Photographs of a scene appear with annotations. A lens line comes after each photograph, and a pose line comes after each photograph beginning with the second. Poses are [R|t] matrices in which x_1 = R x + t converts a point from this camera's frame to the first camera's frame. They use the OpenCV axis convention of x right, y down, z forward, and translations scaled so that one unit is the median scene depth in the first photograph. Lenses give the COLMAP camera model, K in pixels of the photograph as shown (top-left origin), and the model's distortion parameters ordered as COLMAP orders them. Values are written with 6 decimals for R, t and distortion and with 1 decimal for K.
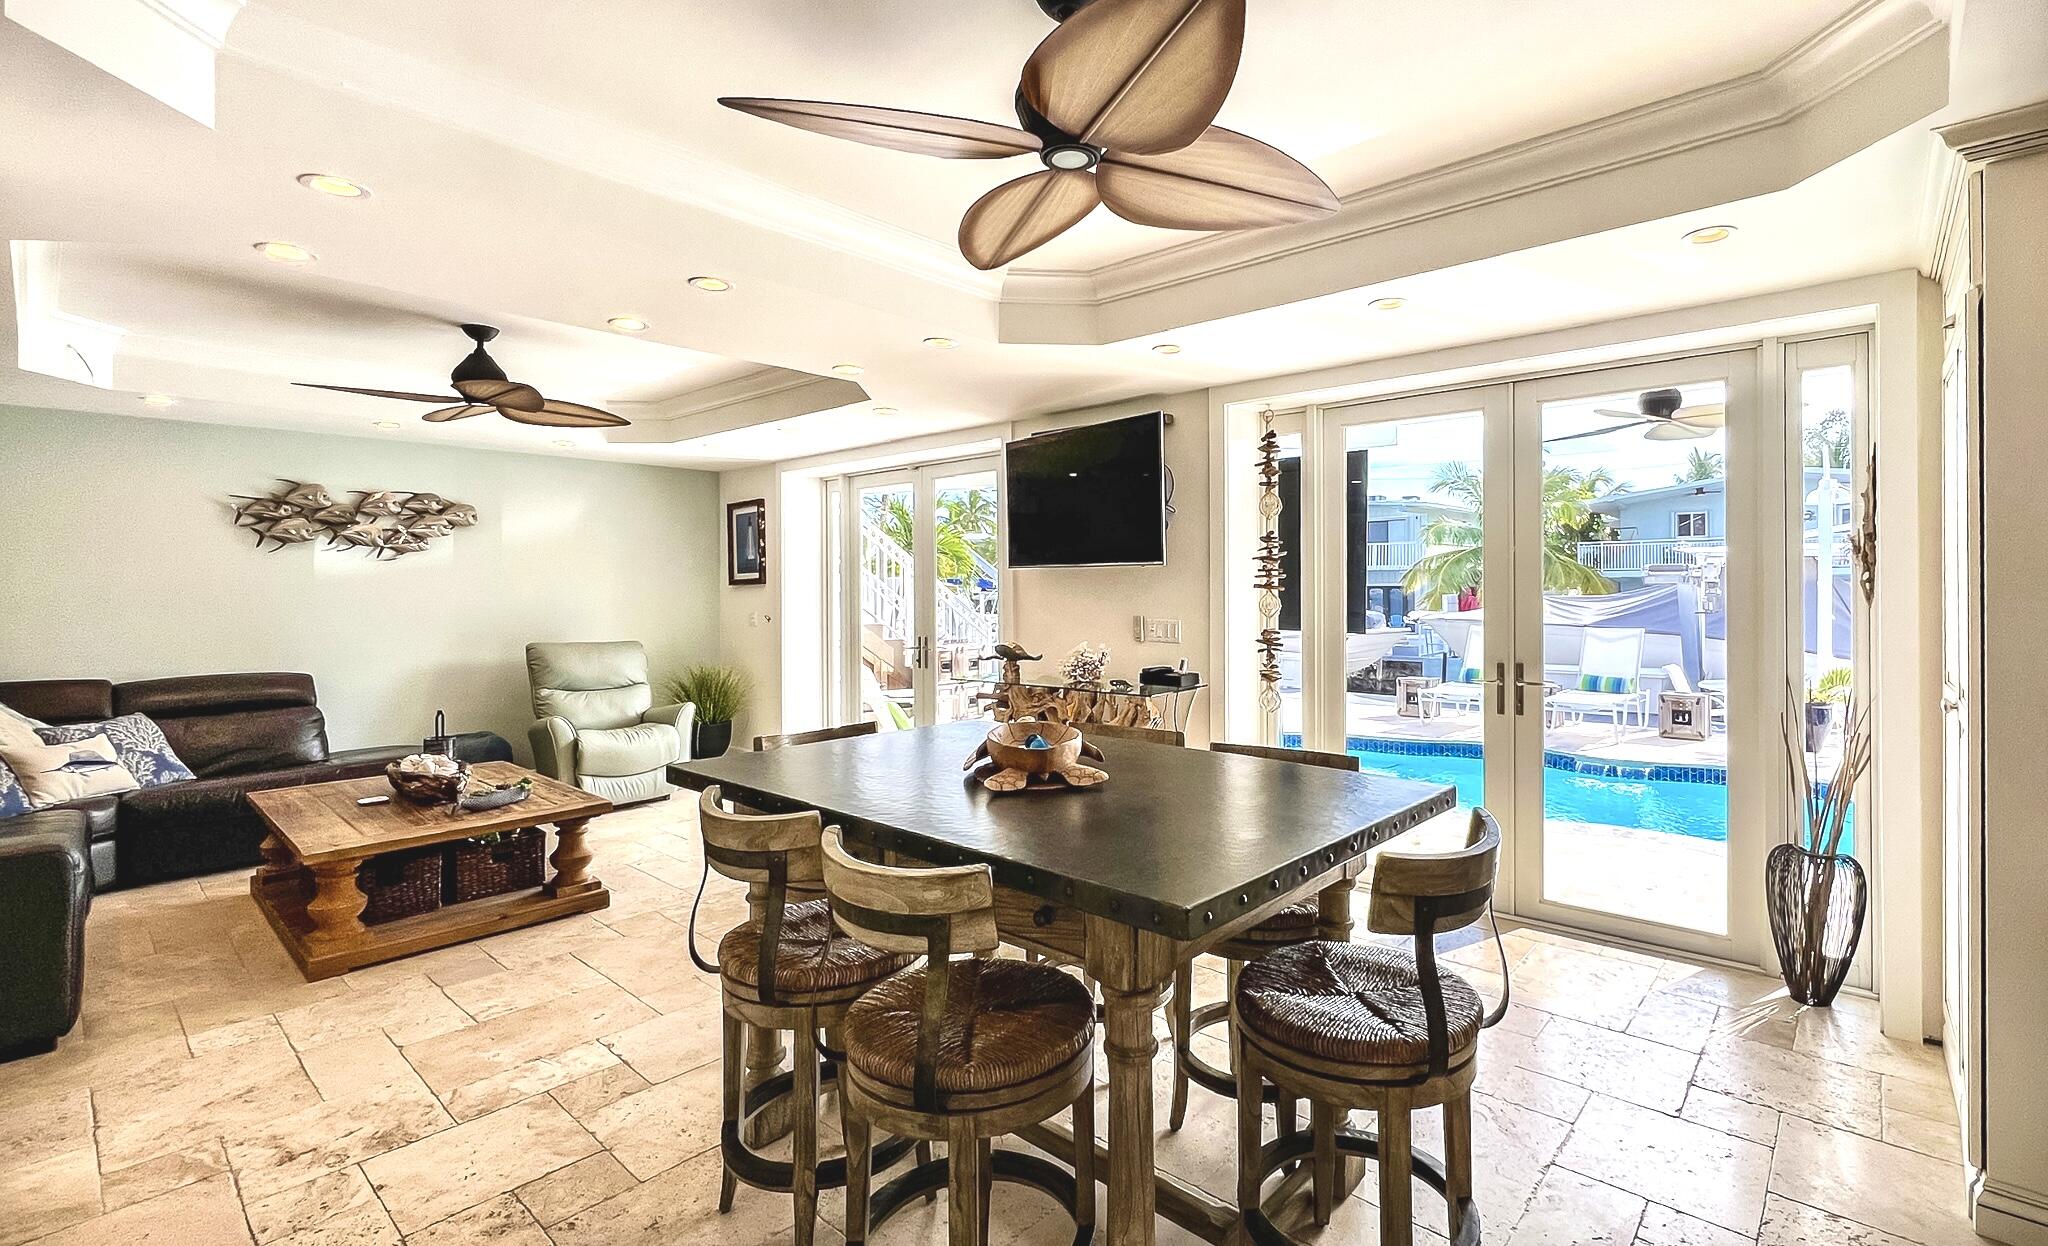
lens RADIAL K [[916.7, 0, 1078.2], [0, 916.7, 625.1], [0, 0, 1]] dist [0.001136, -0.006264]
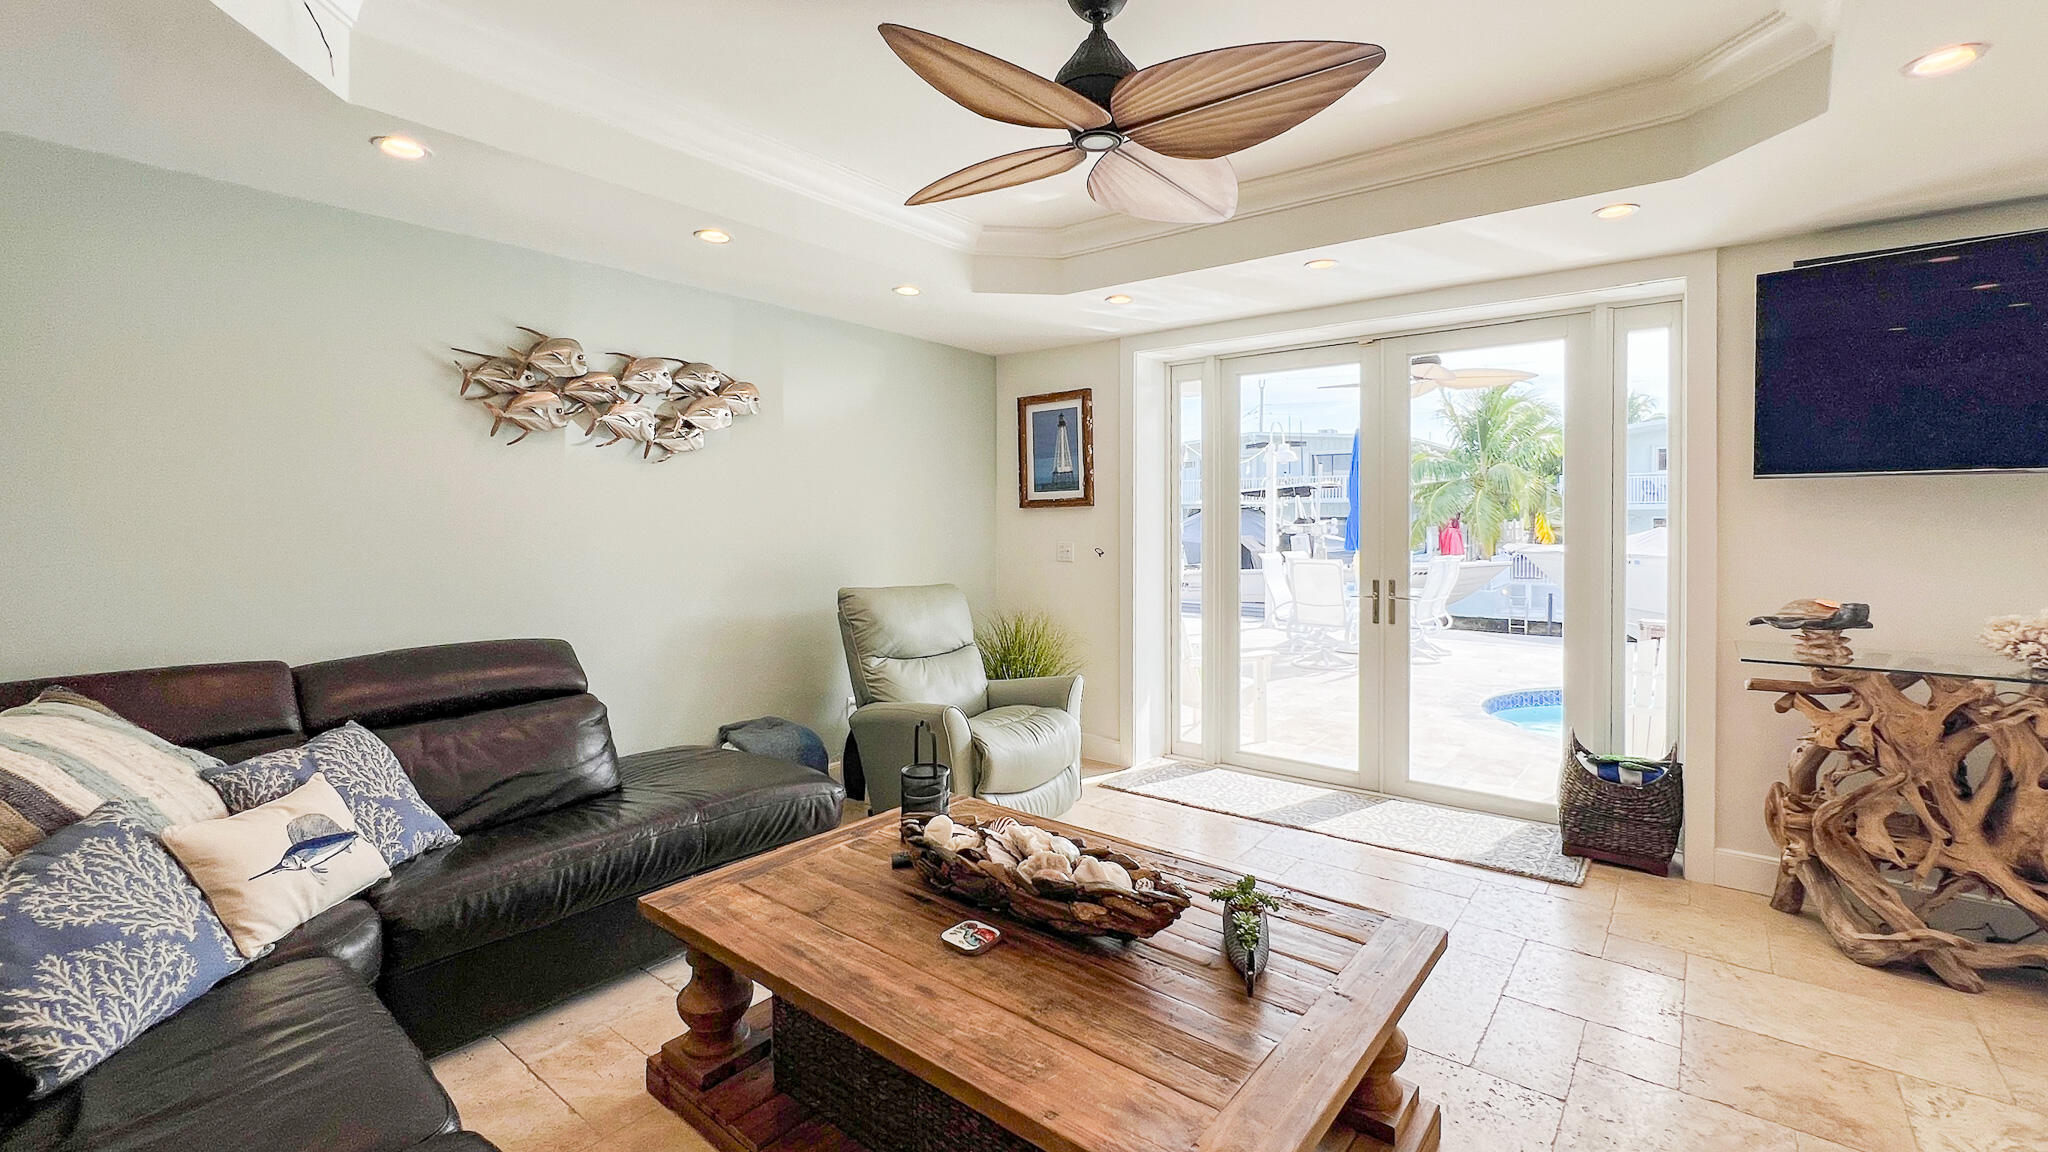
lens RADIAL K [[880.5, 0, 1024.0], [0, 880.5, 576.0], [0, 0, 1]] dist [-0.010858, -0.000605]
pose [[0.999289, 0.002466, 0.037623, -0.548653], [-0.003329, 0.999732, 0.022890, -0.006131], [-0.037557, -0.022999, 0.999030, 0.387037]]
